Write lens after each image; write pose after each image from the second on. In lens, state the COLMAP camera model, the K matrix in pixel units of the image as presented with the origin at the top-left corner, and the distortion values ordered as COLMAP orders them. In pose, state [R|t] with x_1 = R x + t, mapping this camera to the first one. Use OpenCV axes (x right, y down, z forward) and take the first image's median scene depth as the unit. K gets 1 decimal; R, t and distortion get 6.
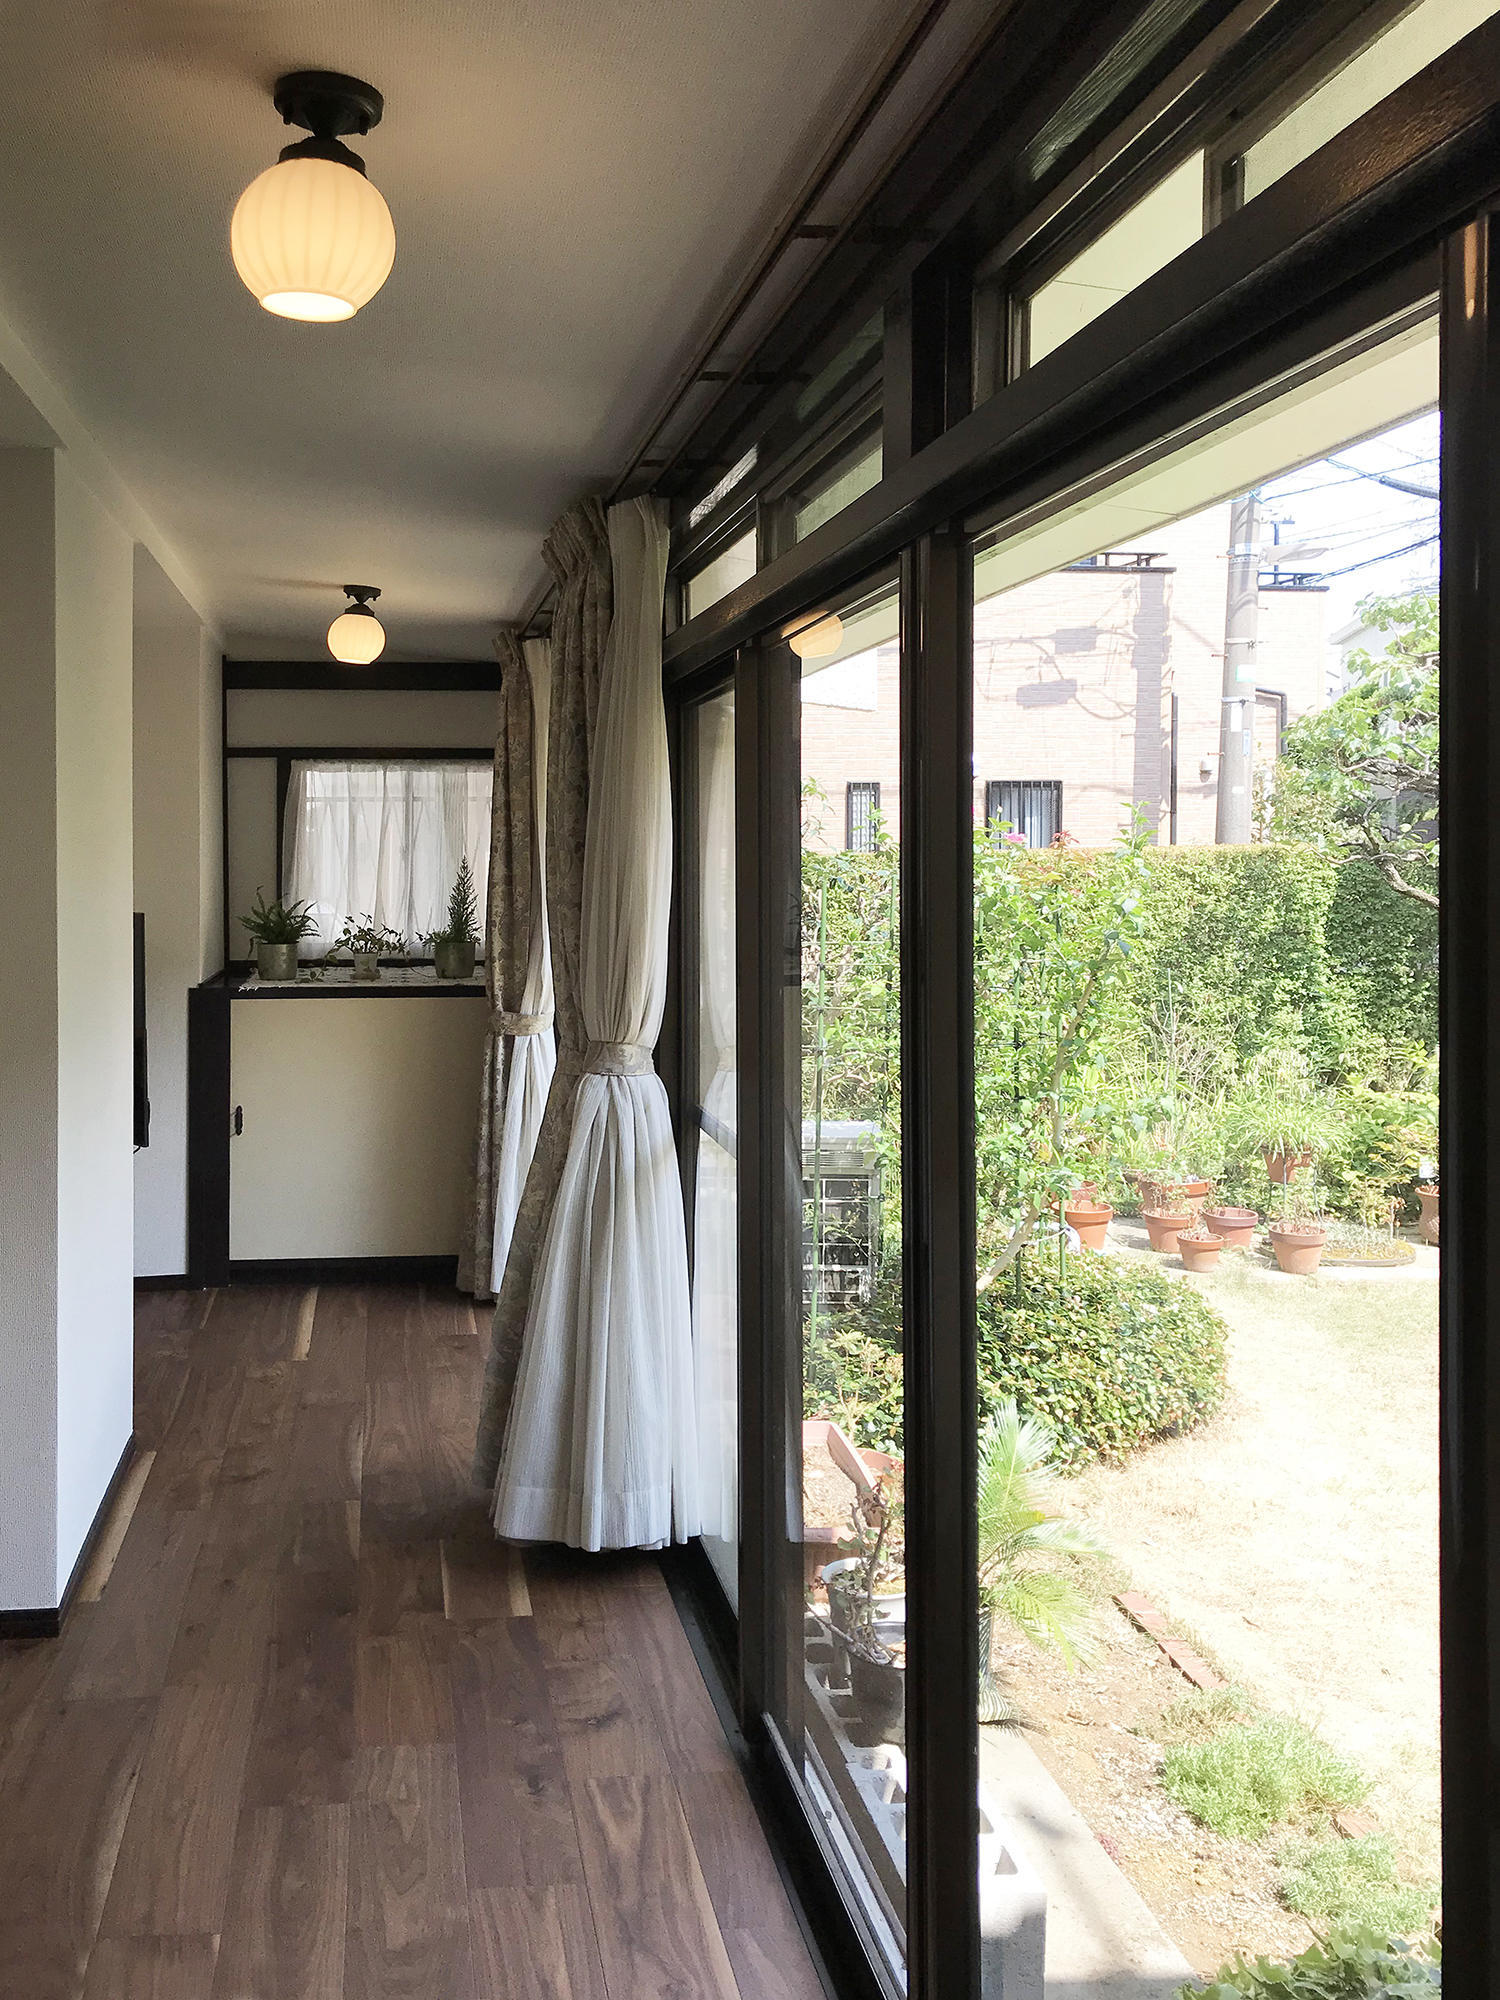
lens RADIAL K [[1824.8, 0, 750.0], [0, 1824.8, 1000.0], [0, 0, 1]] dist [-0.007232, 0.005279]
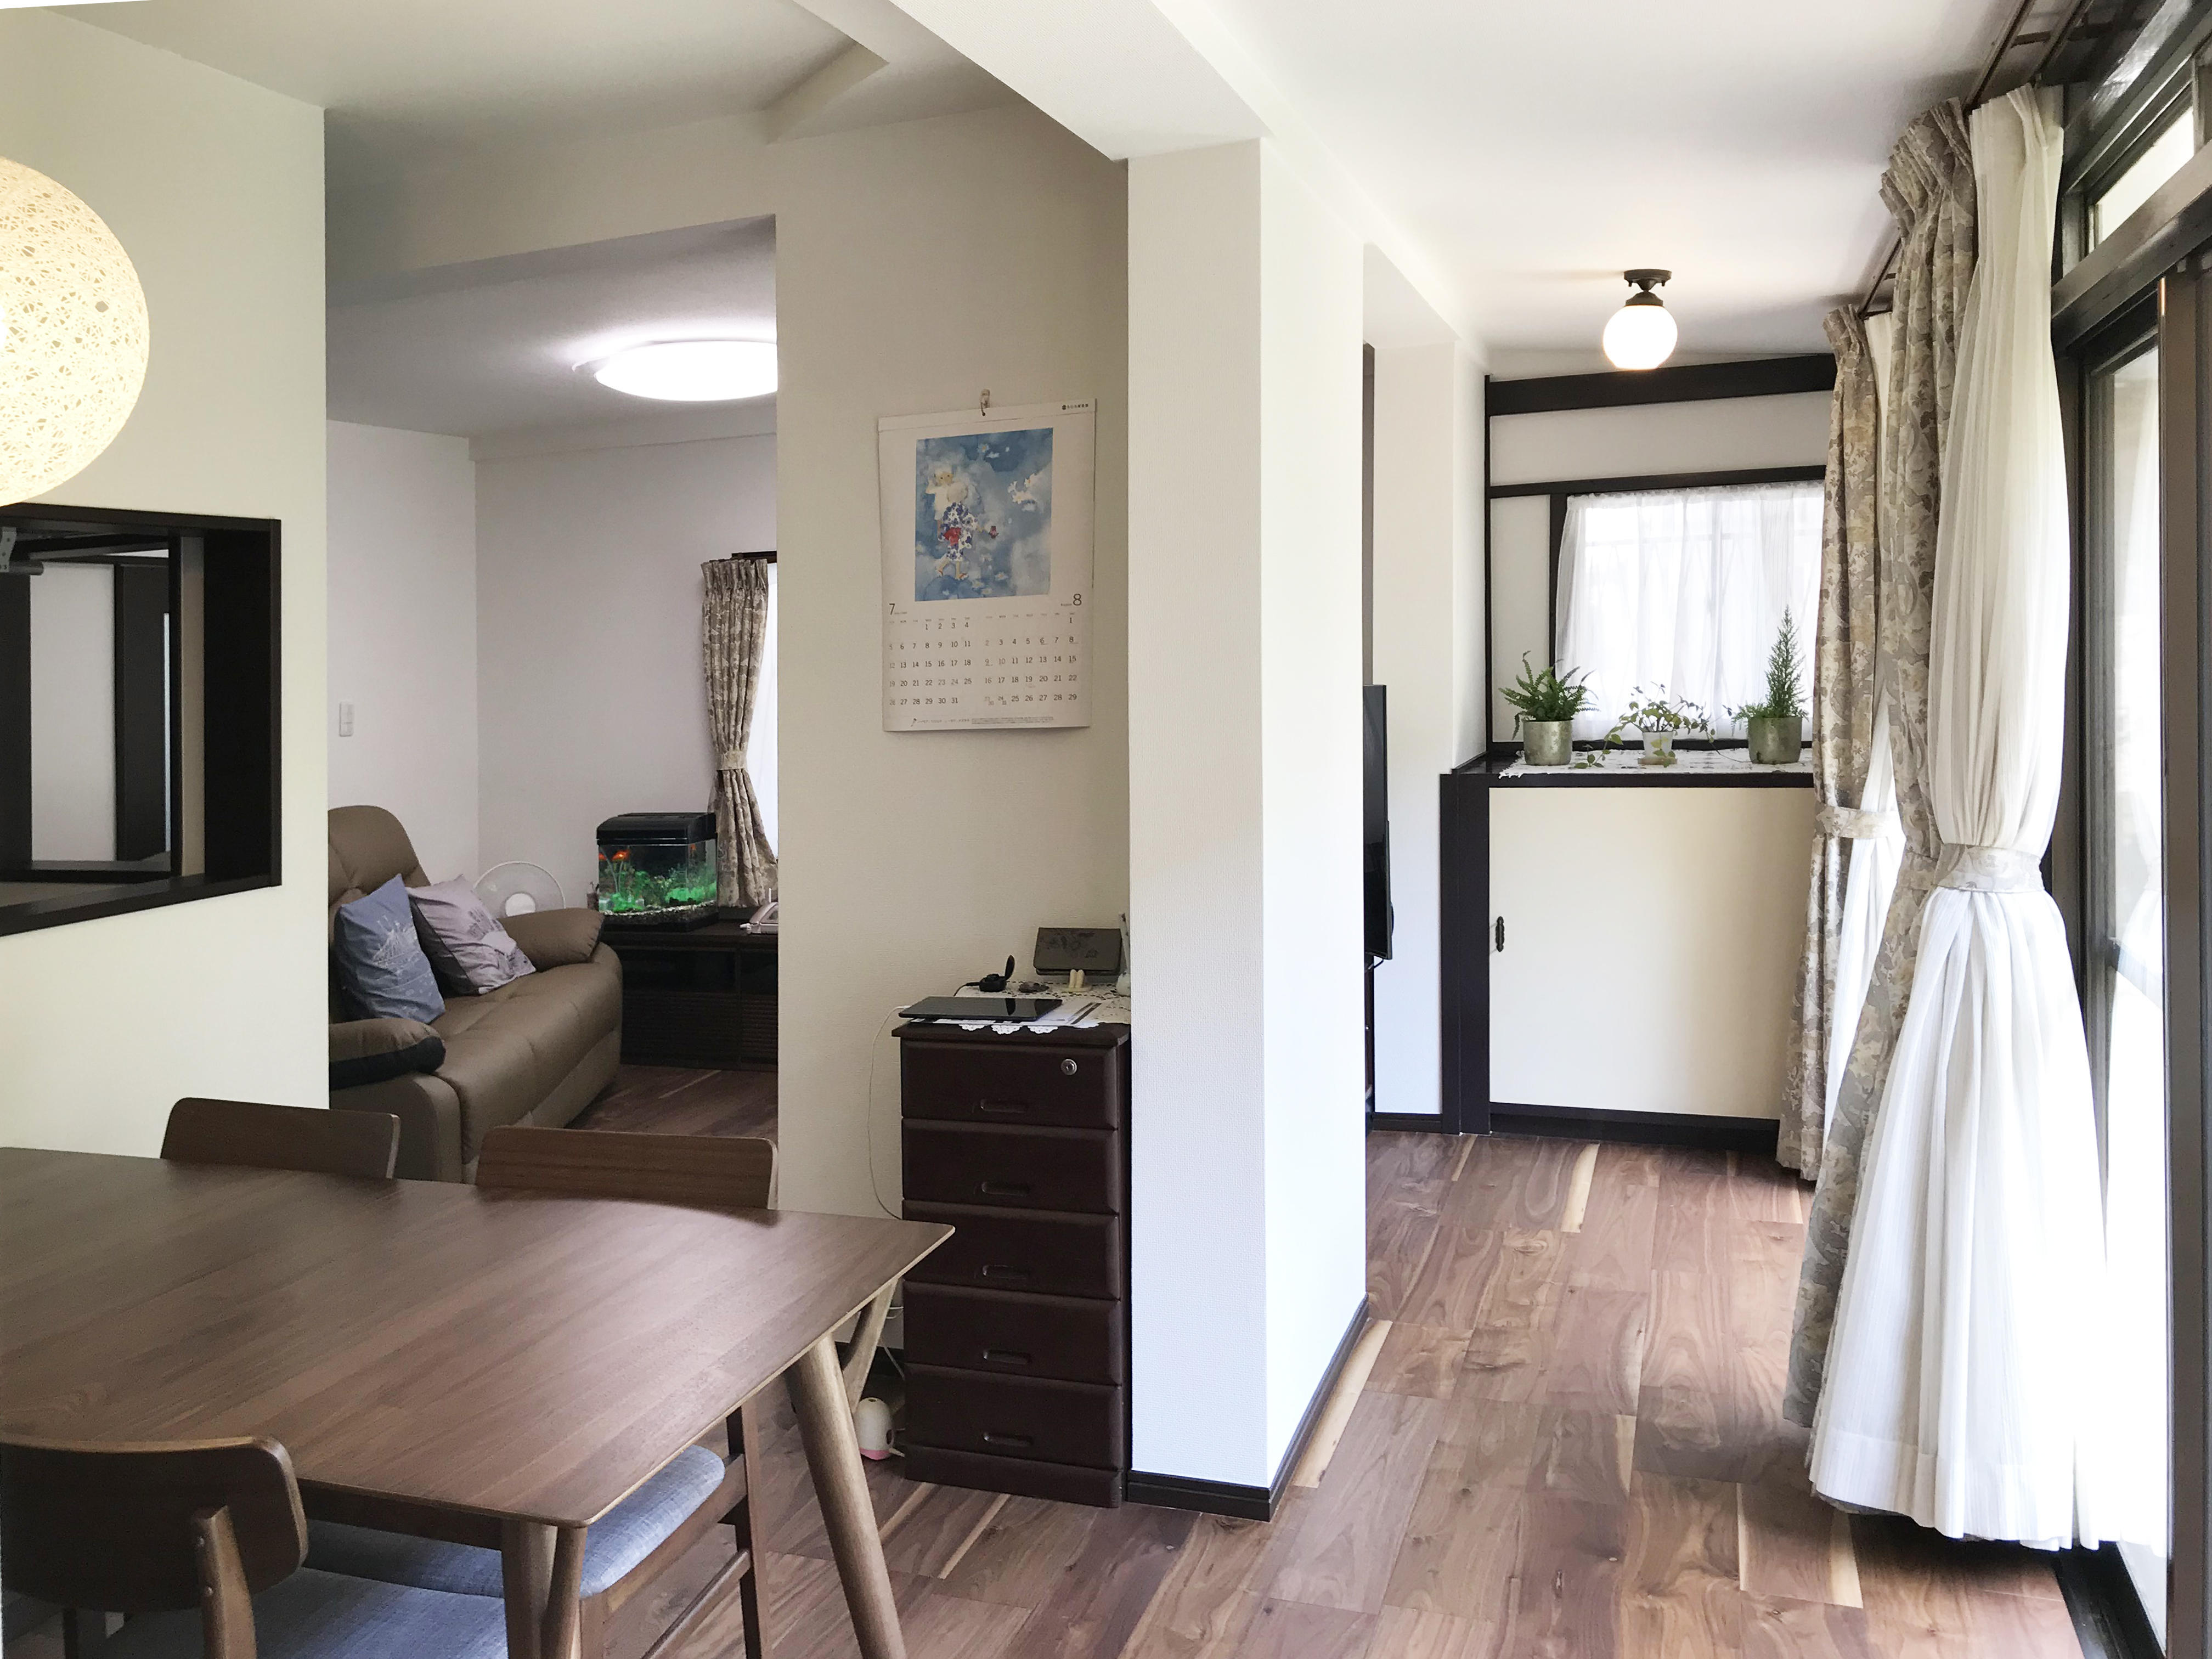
lens RADIAL K [[2018.2, 0, 1106.0], [0, 2018.2, 799.3], [0, 0, 1]] dist [-0.007232, 0.005279]
pose [[0.858364, 0.005756, -0.513010, 0.037223], [-0.011713, 0.999896, -0.008380, 0.014629], [0.512908, 0.013201, 0.858342, 0.121139]]
